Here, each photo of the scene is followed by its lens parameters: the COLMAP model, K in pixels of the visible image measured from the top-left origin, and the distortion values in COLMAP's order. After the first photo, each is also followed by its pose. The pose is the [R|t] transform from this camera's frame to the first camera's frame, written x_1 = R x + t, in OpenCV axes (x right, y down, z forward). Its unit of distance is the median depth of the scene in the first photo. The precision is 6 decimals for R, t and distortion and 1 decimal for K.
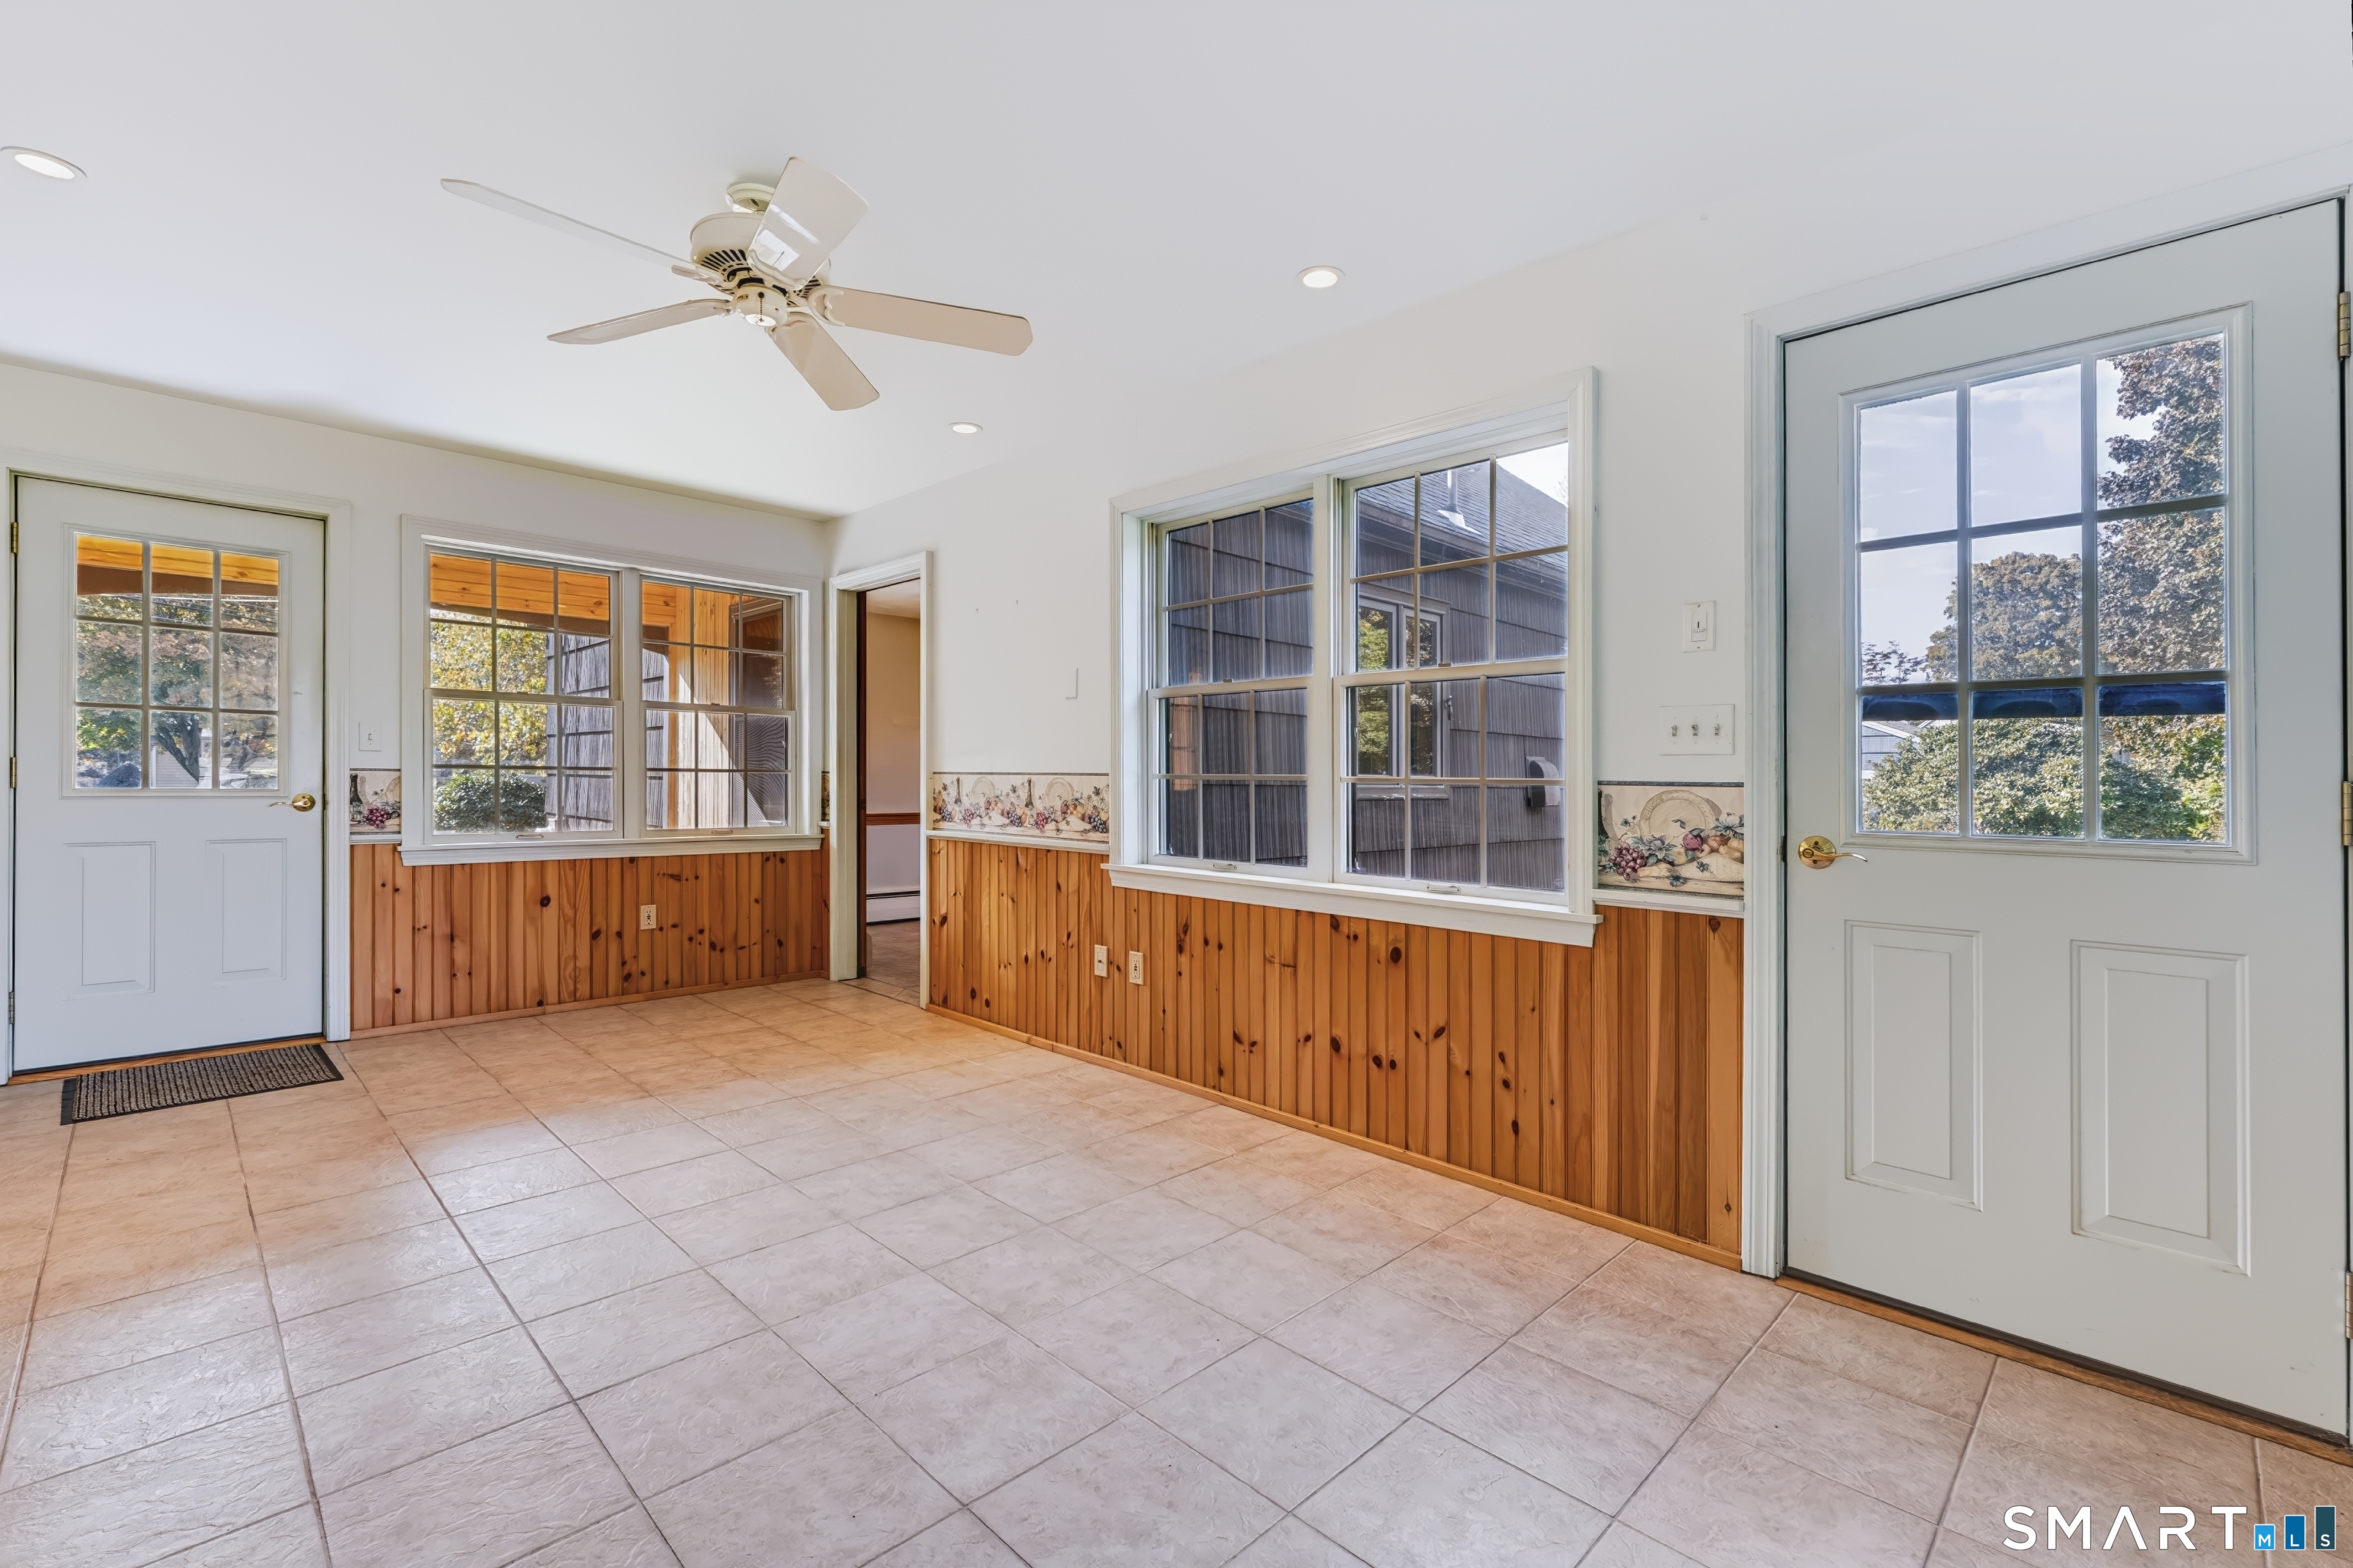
lens RADIAL K [[1021.2, 0, 1176.5], [0, 1021.2, 784.0], [0, 0, 1]] dist [0.000001, -0.000085]
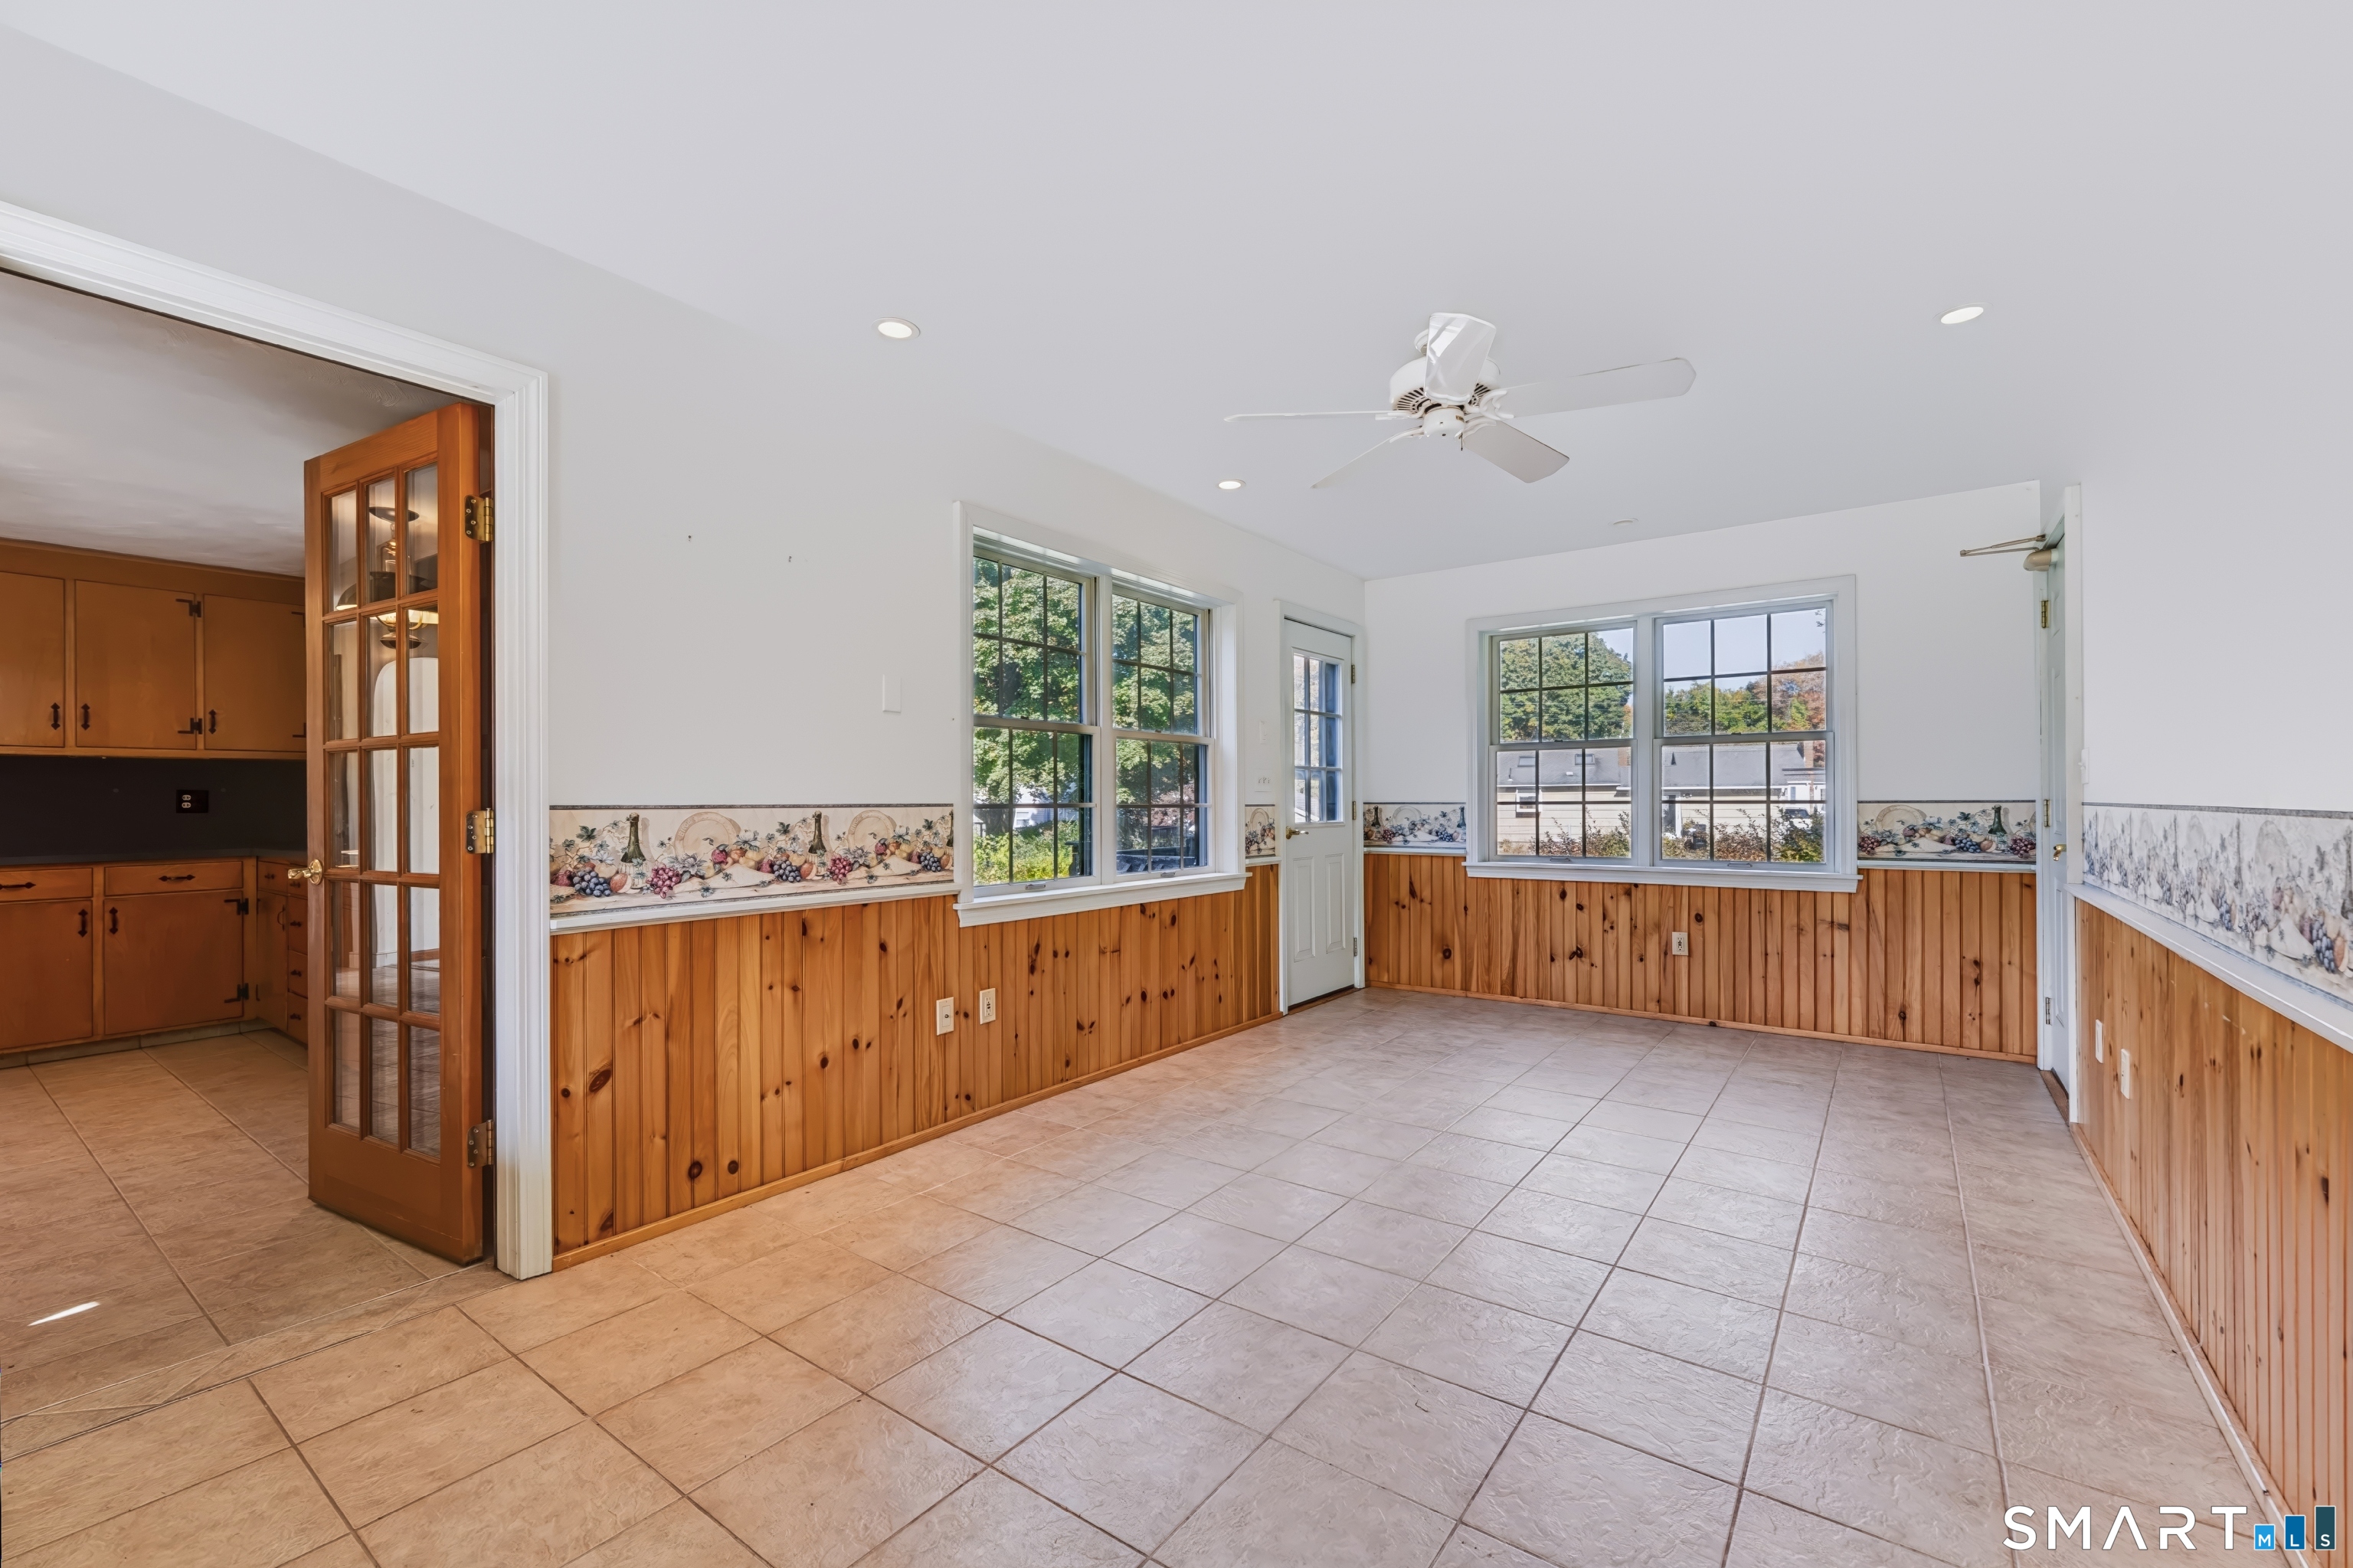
lens RADIAL K [[983.7, 0, 1168.5], [0, 983.7, 796.2], [0, 0, 1]] dist [-0.000953, -0.000106]
pose [[-0.146463, -0.005977, 0.989198, -0.947434], [0.007108, 0.999950, 0.007094, -0.022007], [-0.989191, 0.008070, -0.146414, 0.933679]]
